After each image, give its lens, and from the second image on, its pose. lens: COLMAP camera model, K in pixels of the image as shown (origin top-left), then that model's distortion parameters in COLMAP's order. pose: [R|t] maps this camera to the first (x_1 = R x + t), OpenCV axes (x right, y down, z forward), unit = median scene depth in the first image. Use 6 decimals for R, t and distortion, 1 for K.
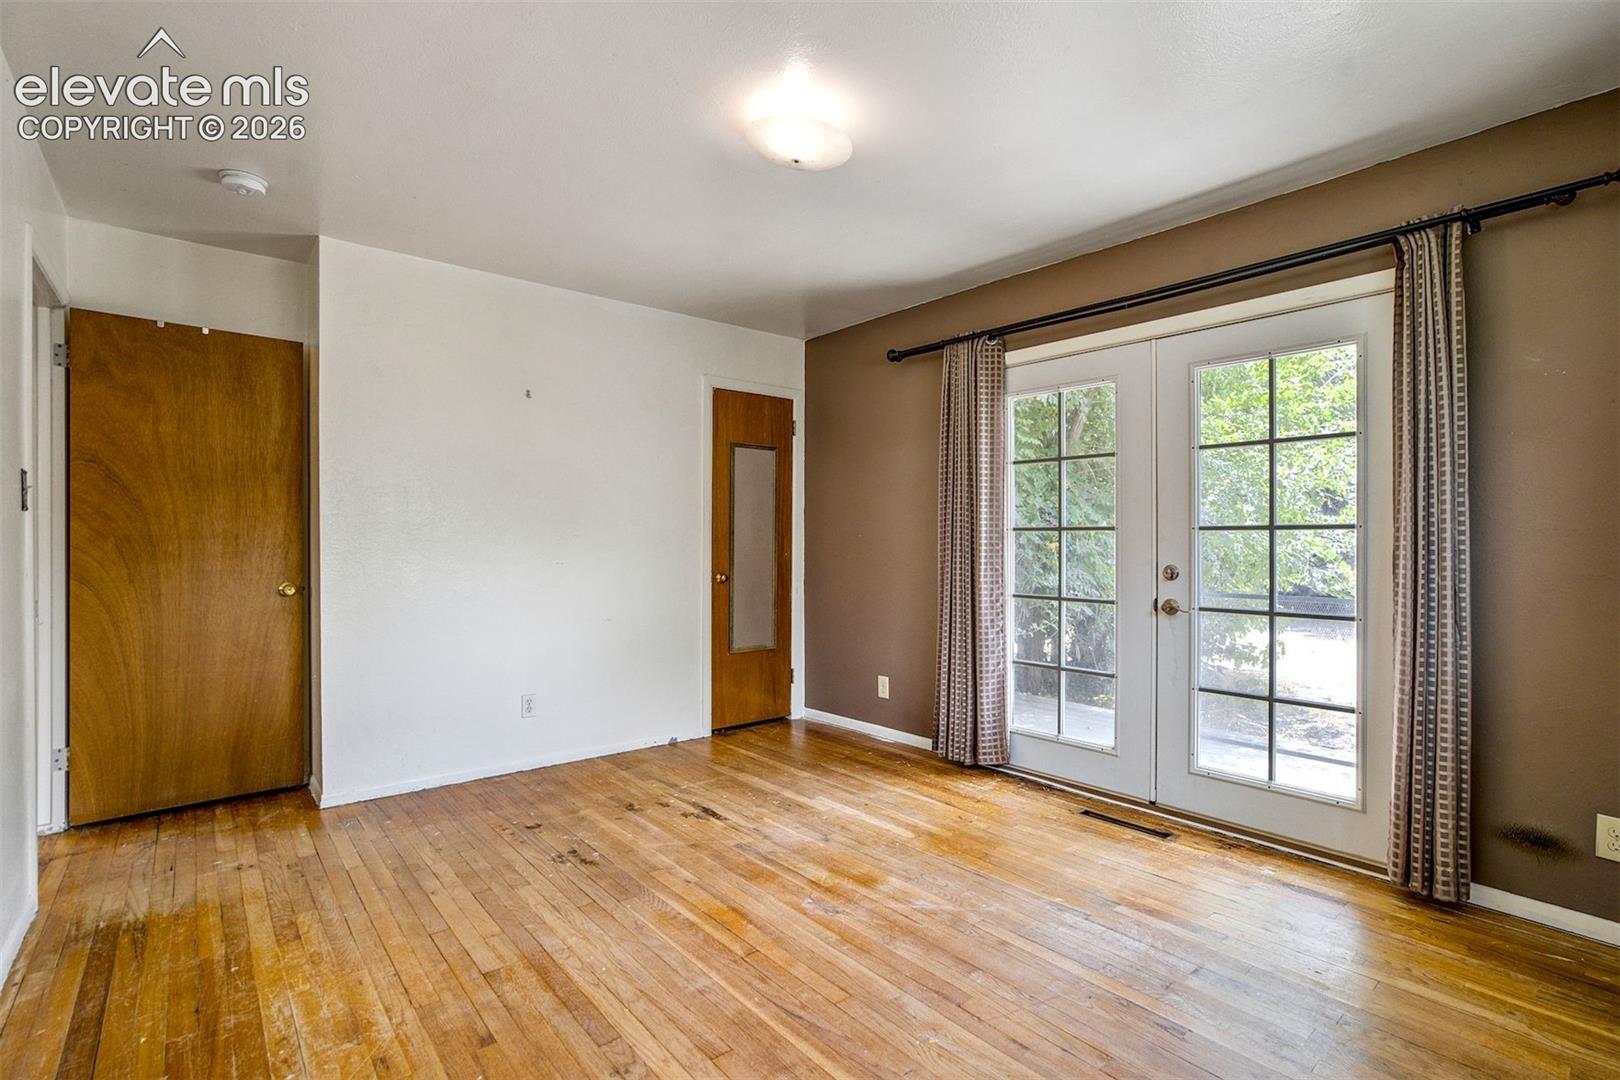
lens RADIAL K [[768.4, 0, 835.0], [0, 768.4, 538.9], [0, 0, 1]] dist [-0.033066, 0.017253]
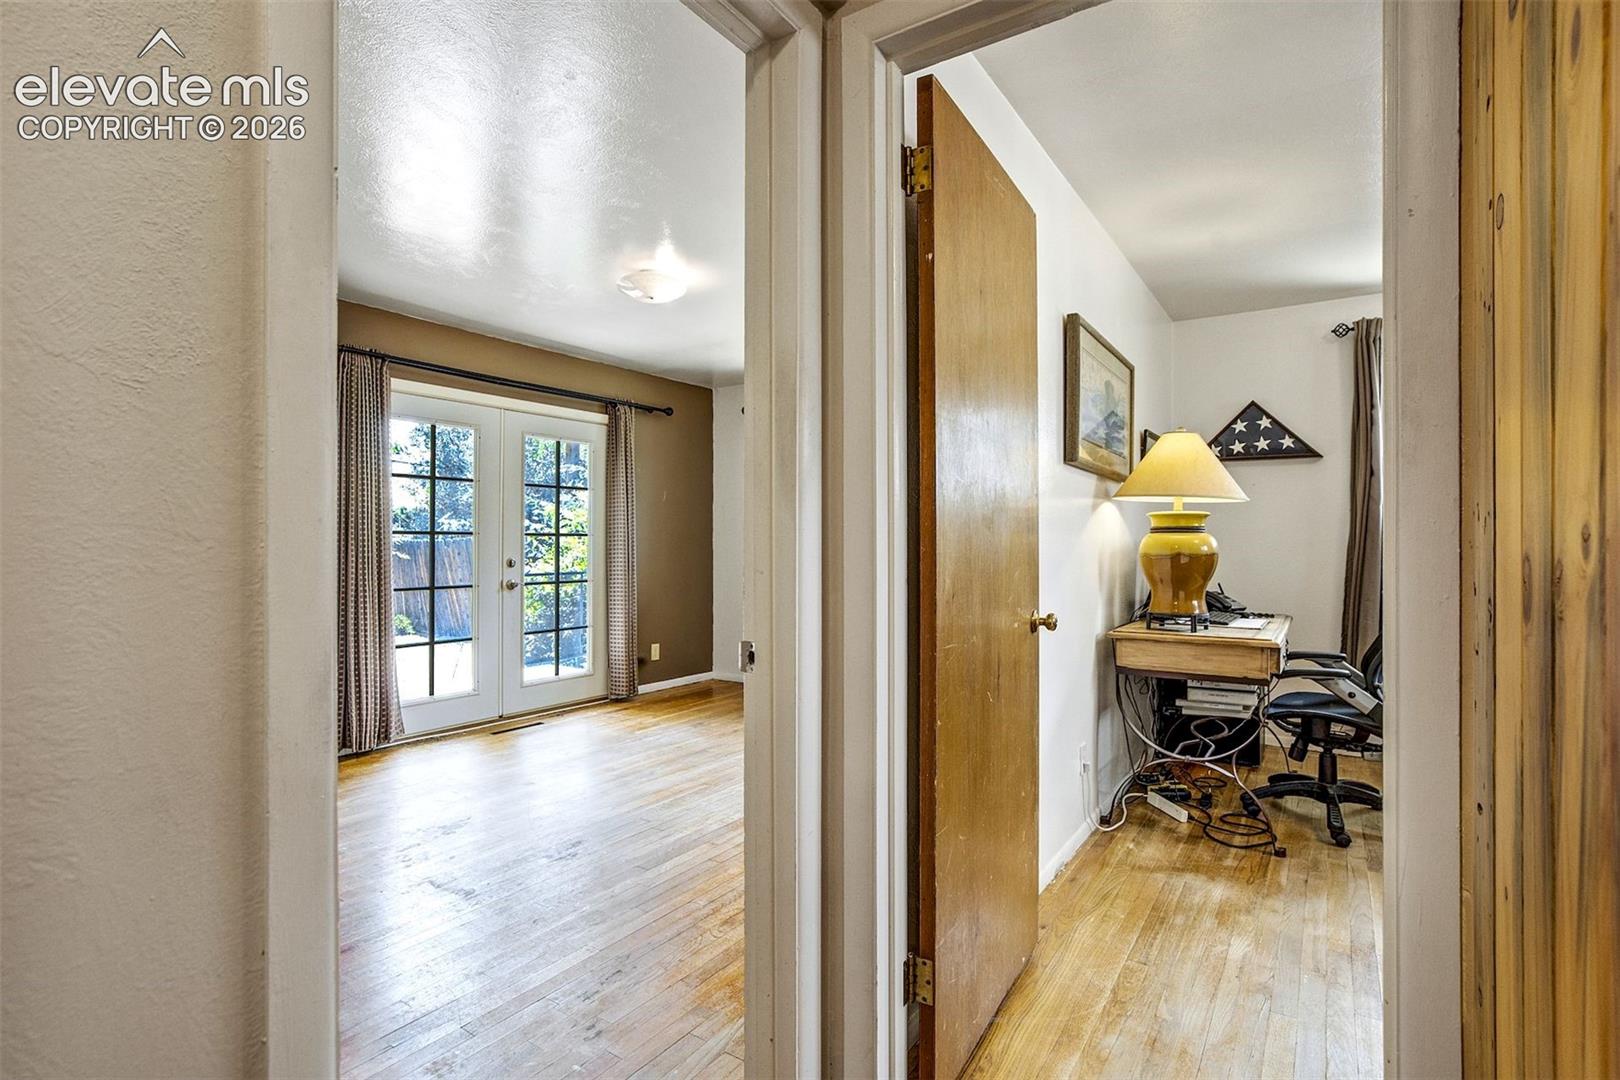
lens RADIAL K [[768.4, 0, 804.1], [0, 768.4, 540.8], [0, 0, 1]] dist [-0.033066, 0.017253]
pose [[-0.252558, 0.000236, 0.967582, -1.510797], [-0.000893, 0.999999, -0.000477, -0.000669], [-0.967581, -0.000985, -0.252558, 1.010268]]
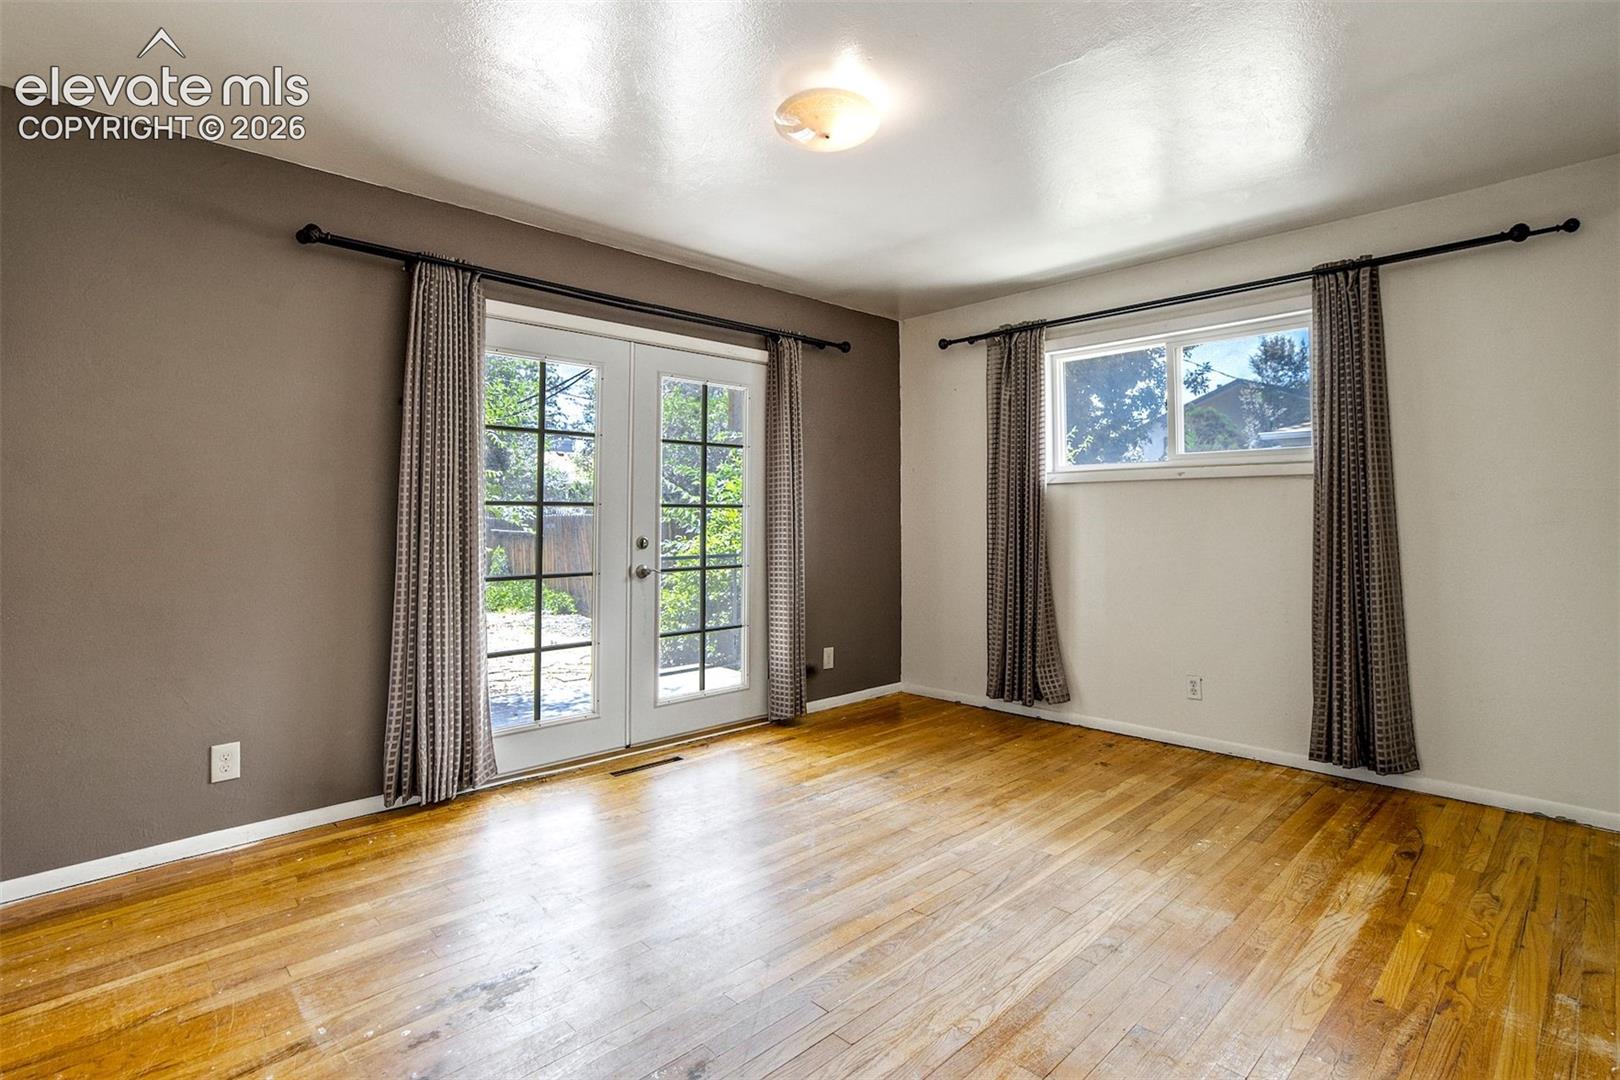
lens RADIAL K [[784.8, 0, 807.8], [0, 784.8, 494.1], [0, 0, 1]] dist [-0.011102, 0.004143]
pose [[-0.045810, 0.027452, 0.998573, -0.979106], [0.000543, 0.999623, -0.027456, 0.002505], [-0.998950, -0.000716, -0.045807, 0.991035]]
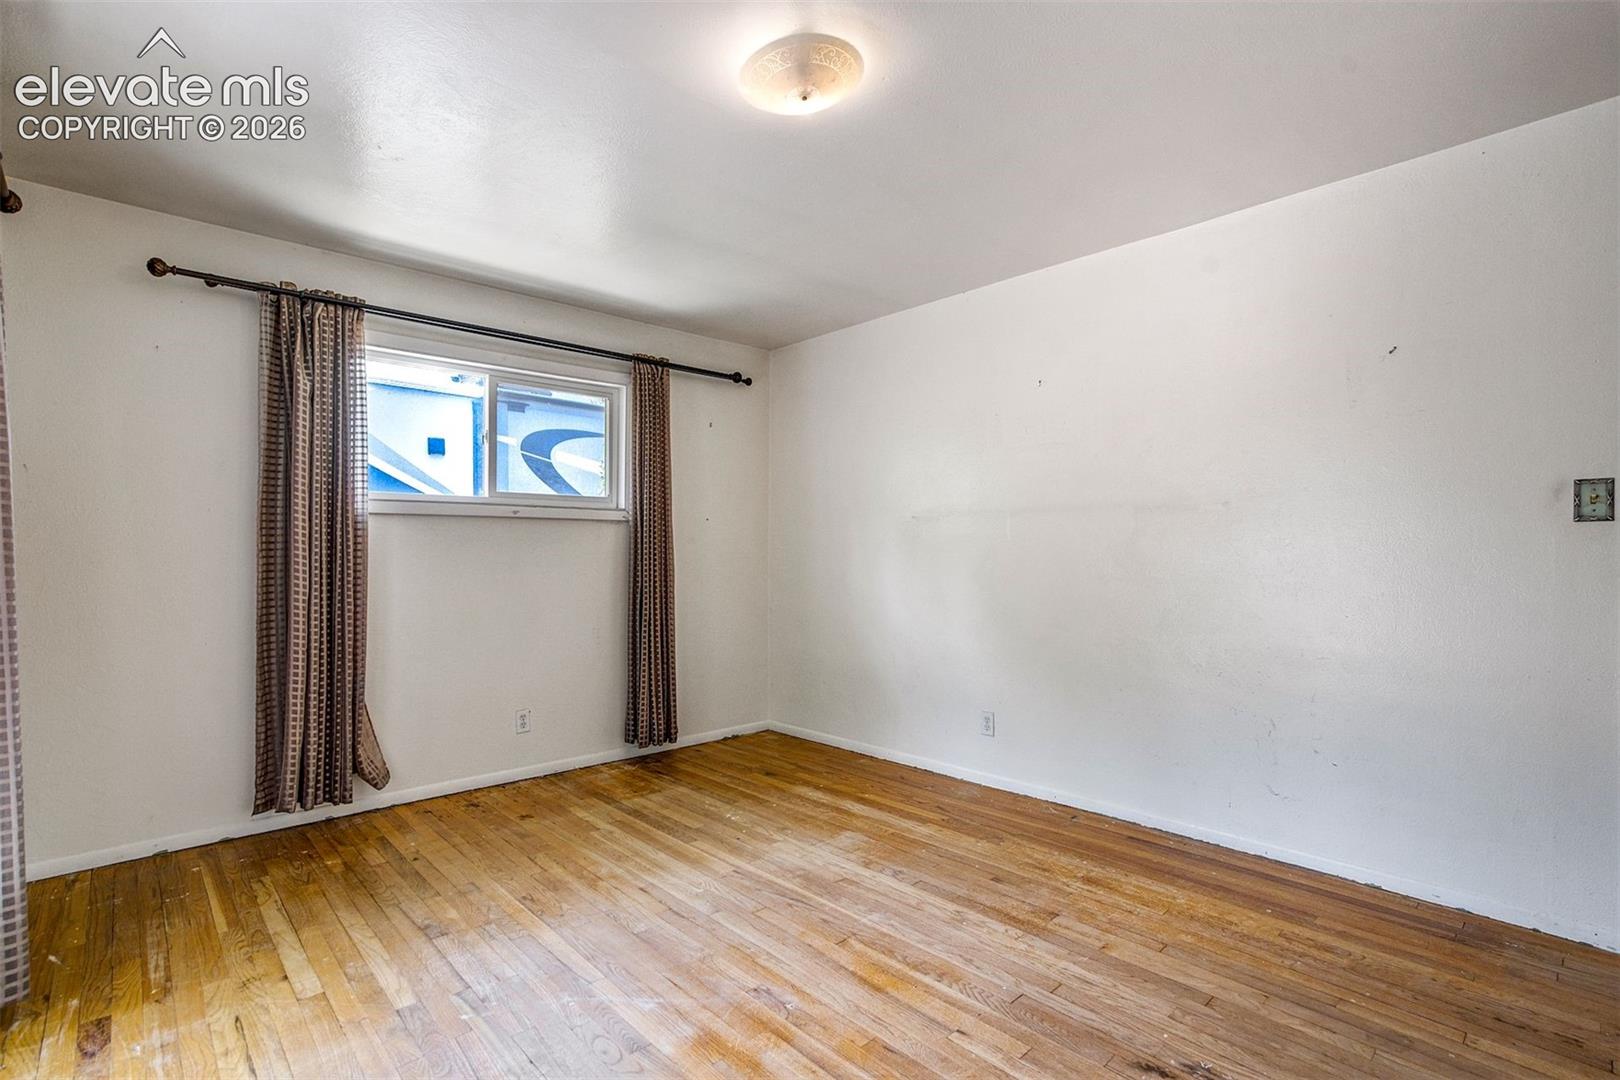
lens RADIAL K [[768.4, 0, 814.7], [0, 768.4, 552.7], [0, 0, 1]] dist [-0.033066, 0.017253]
pose [[-0.999746, -0.000365, -0.022537, -0.039999], [-0.000279, 0.999993, -0.003807, 0.007228], [0.022538, -0.003799, -0.999739, 1.700961]]
